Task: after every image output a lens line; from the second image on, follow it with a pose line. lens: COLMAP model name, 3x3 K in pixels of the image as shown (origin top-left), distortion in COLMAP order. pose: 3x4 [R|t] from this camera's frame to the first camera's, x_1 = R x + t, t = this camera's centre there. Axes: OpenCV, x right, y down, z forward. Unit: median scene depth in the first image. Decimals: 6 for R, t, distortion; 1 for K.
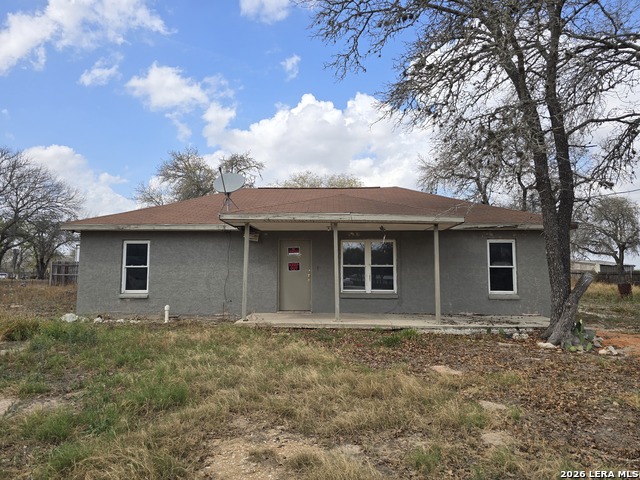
lens RADIAL K [[431.1, 0, 317.7], [0, 431.1, 238.5], [0, 0, 1]] dist [0.054687, -0.050631]
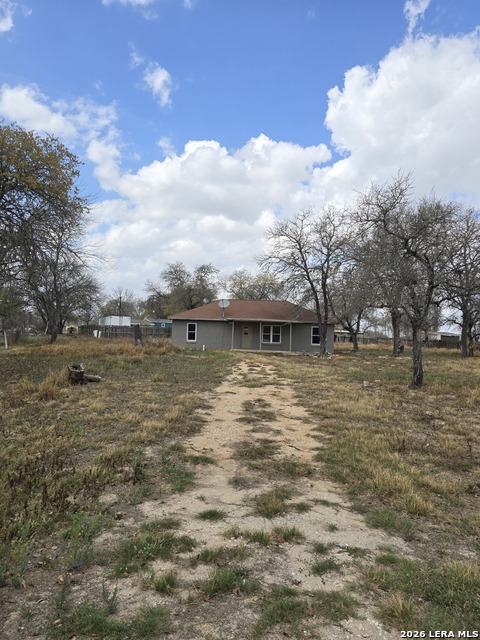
lens RADIAL K [[431.1, 0, 240.0], [0, 431.1, 320.0], [0, 0, 1]] dist [0.054687, -0.050631]
pose [[0.999581, 0.027519, -0.008954, -0.074152], [-0.027096, 0.998649, 0.044335, -0.155950], [0.010162, -0.044073, 0.998977, -1.924395]]
